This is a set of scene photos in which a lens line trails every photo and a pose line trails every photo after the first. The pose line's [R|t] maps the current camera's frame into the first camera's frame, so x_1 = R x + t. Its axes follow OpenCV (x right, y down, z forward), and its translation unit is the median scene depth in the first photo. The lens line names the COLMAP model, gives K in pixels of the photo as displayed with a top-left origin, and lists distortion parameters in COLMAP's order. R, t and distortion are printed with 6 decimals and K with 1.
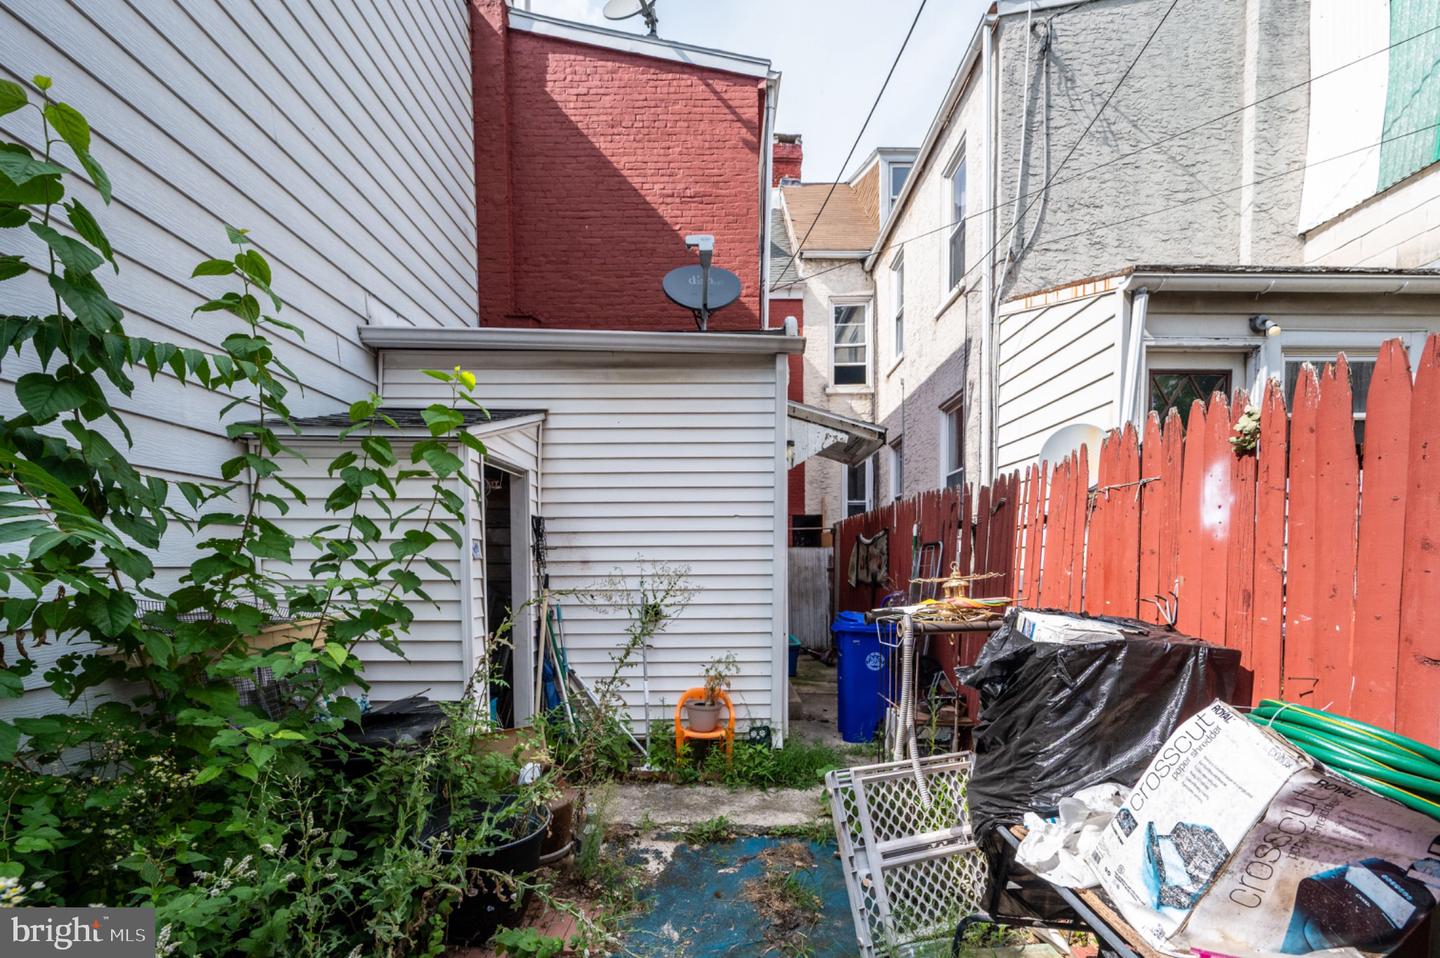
lens RADIAL K [[593.9, 0, 728.9], [0, 593.9, 527.1], [0, 0, 1]] dist [-0.000162, -0.000046]
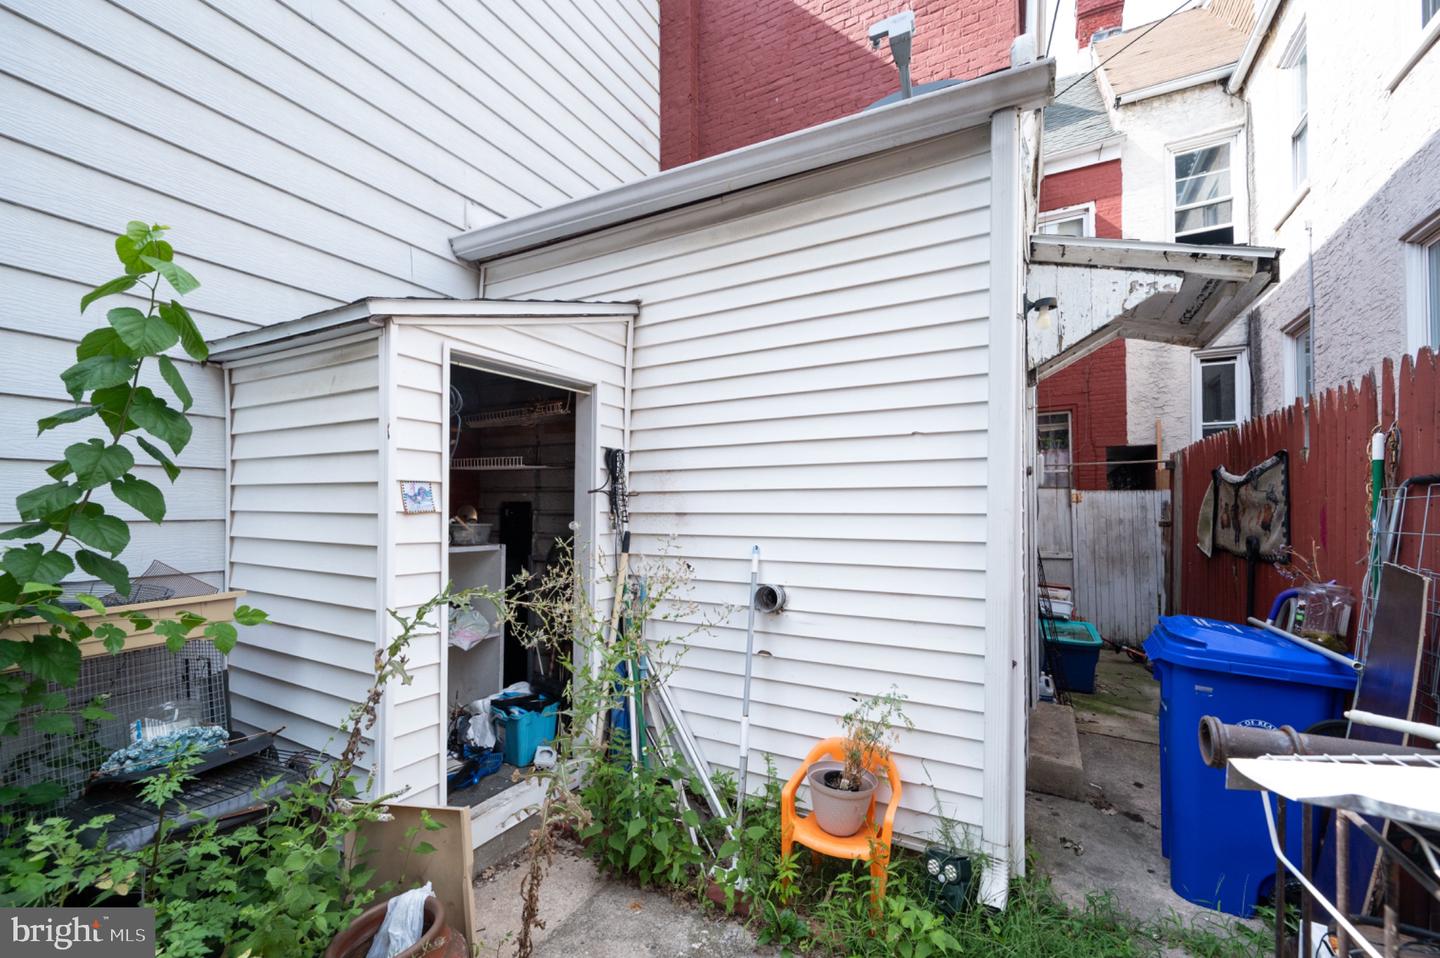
lens RADIAL K [[570.7, 0, 720.0], [0, 570.7, 479.0], [0, 0, 1]] dist [-0.002583, 0.000020]
pose [[0.870263, -0.017693, -0.492269, 0.079653], [0.022995, 0.999724, 0.004719, 0.011479], [0.492050, -0.015427, 0.870430, 0.315919]]
